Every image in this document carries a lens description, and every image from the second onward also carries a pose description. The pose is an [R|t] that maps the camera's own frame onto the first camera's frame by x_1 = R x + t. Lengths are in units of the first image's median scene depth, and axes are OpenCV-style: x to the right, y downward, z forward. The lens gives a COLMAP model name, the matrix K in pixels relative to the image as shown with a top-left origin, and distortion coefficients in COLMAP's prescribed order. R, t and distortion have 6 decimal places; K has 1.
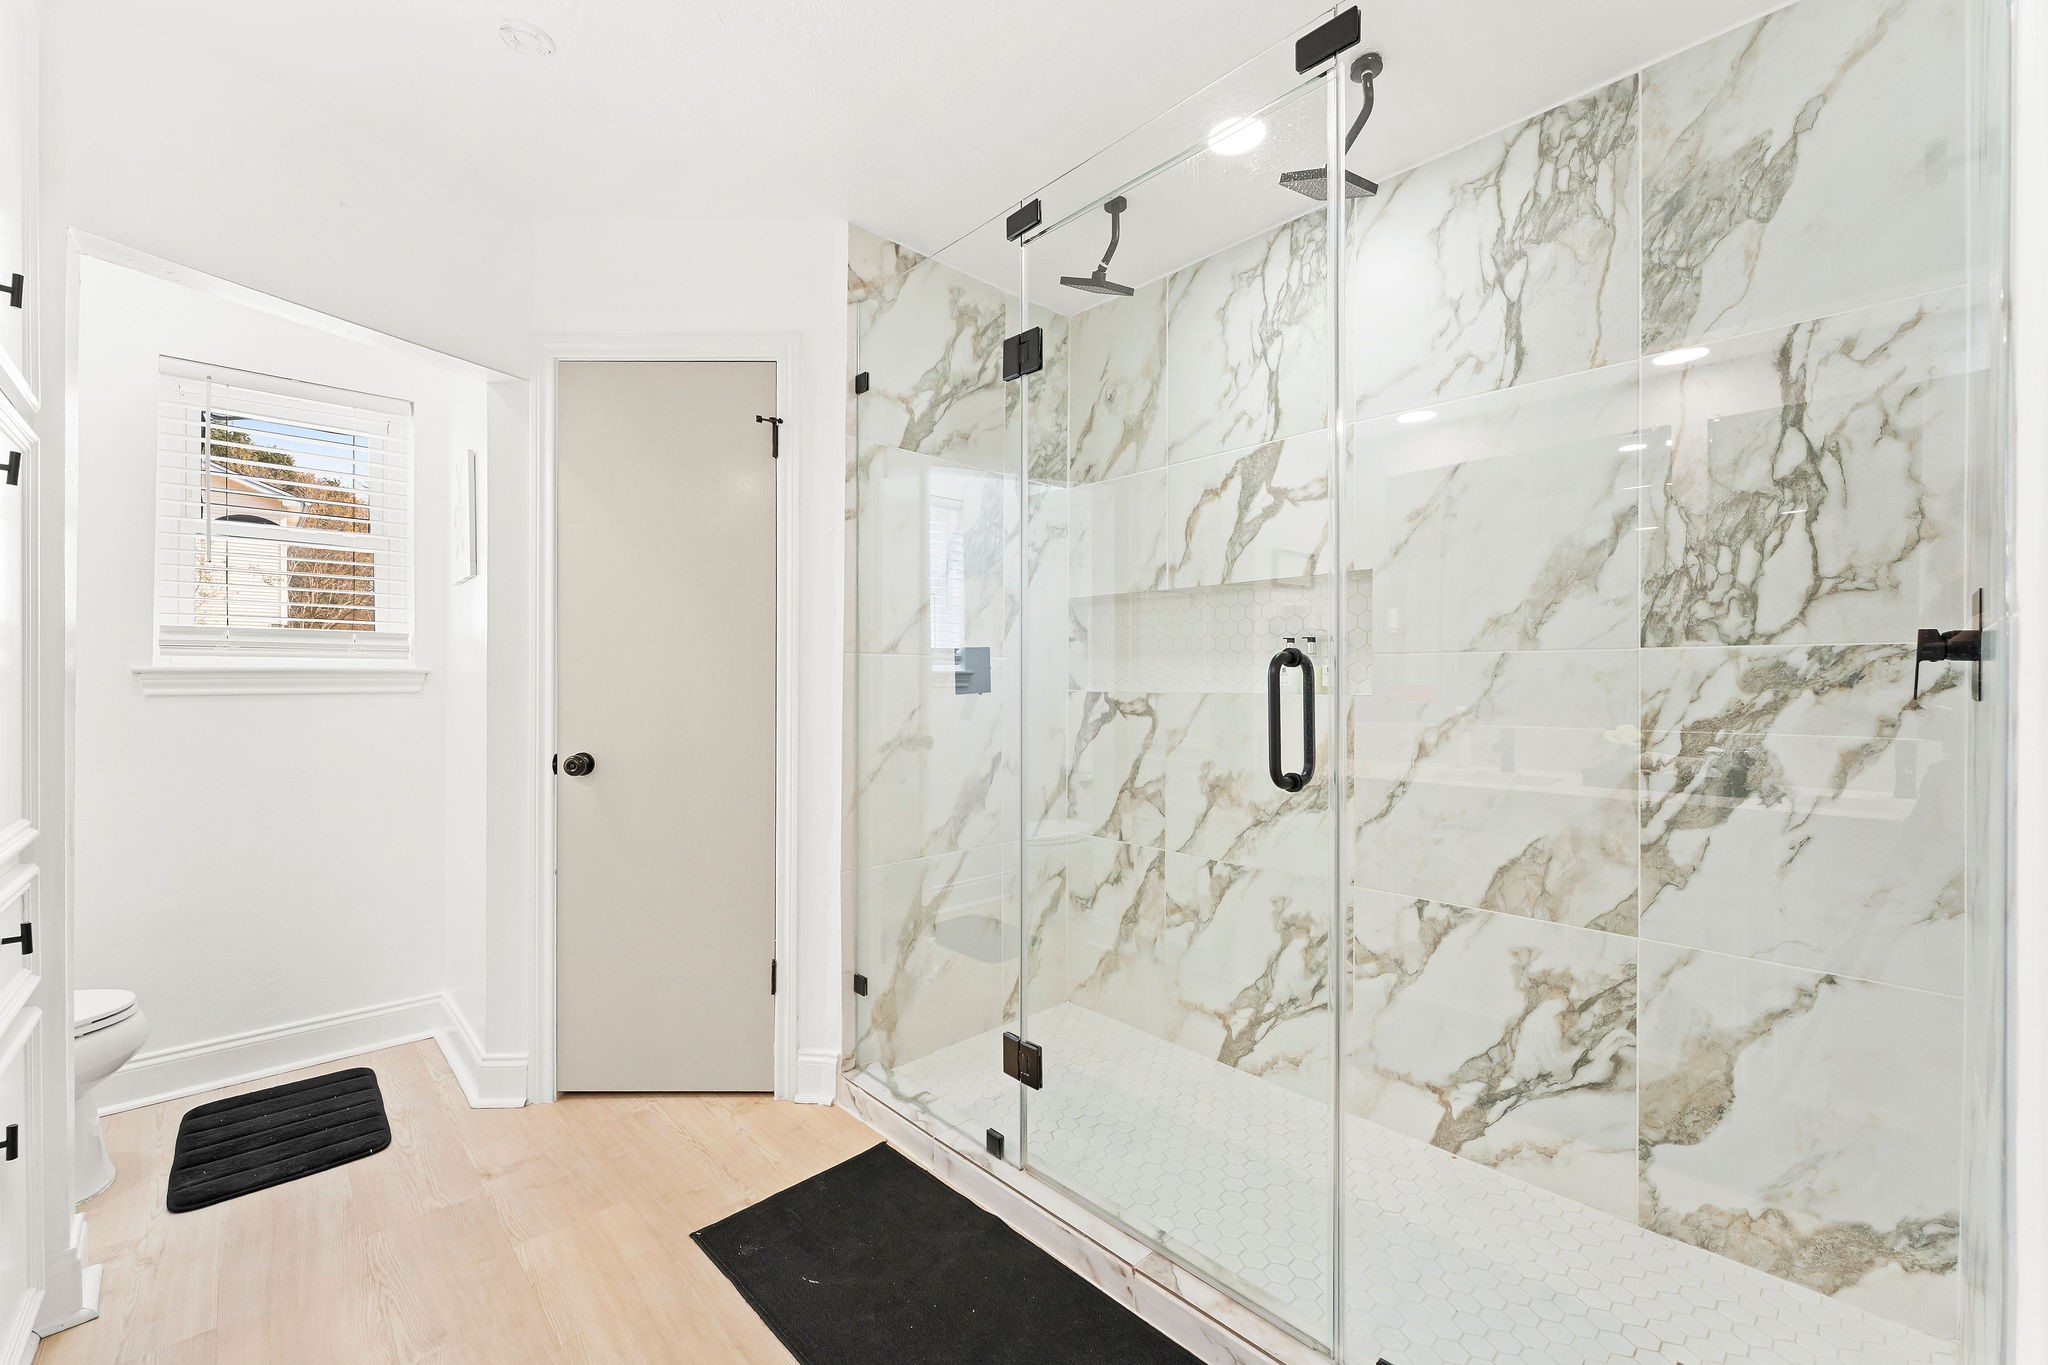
lens RADIAL K [[827.7, 0, 1014.6], [0, 827.7, 679.6], [0, 0, 1]] dist [-0.001947, -0.000224]
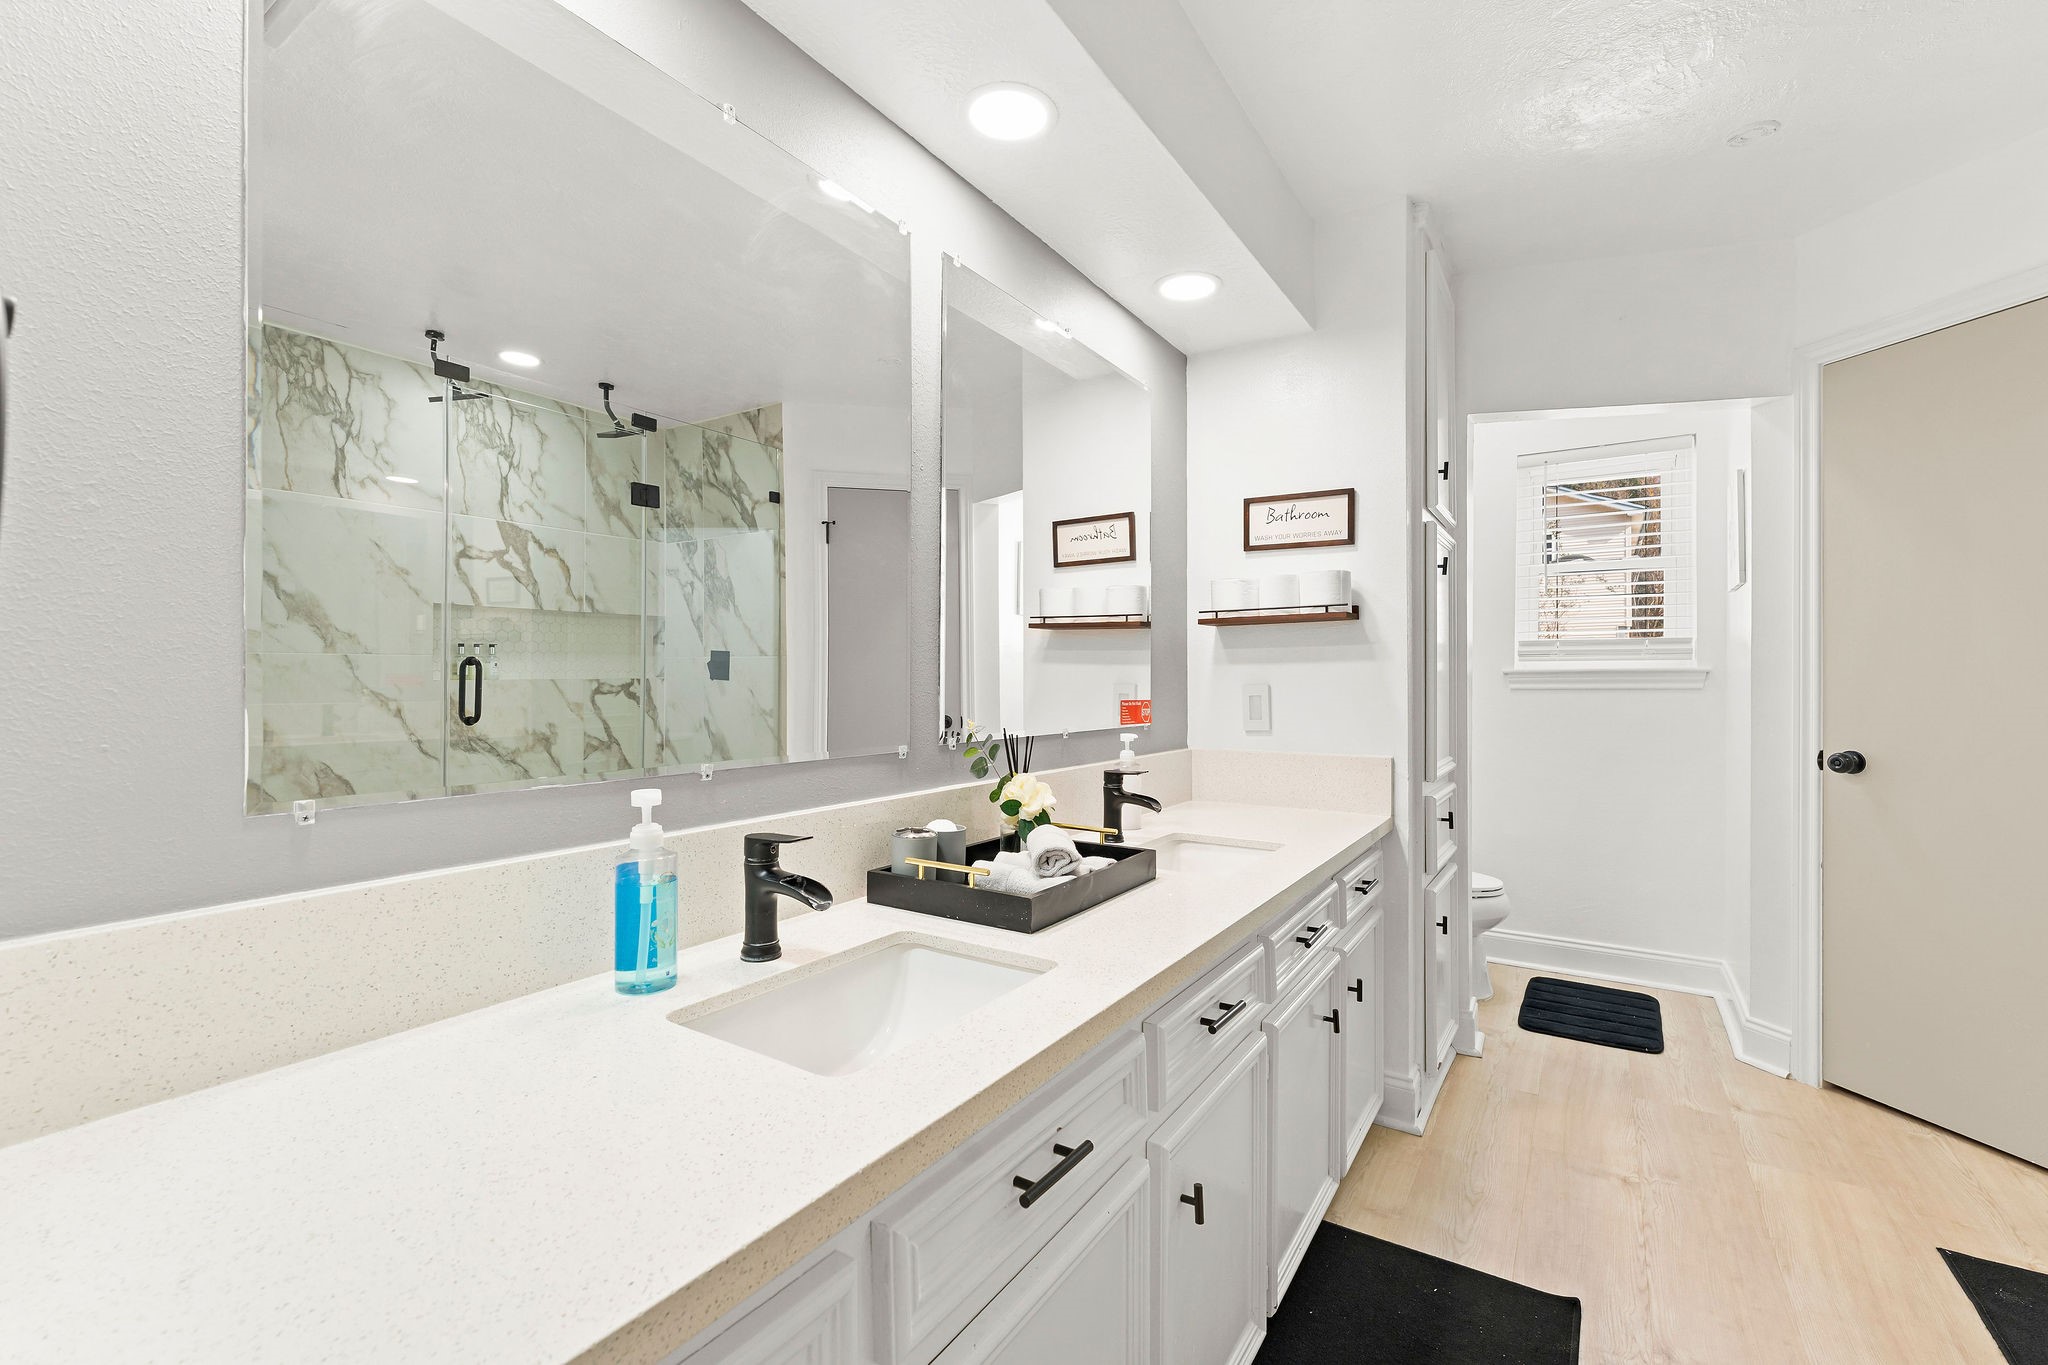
lens RADIAL K [[875.5, 0, 1024.0], [0, 875.5, 682.5], [0, 0, 1]] dist [-0.000815, -0.000366]
pose [[0.234105, 0.002095, -0.972209, 0.271344], [0.004586, 0.999984, 0.003259, -0.001975], [0.972201, -0.005221, 0.234092, -0.216590]]
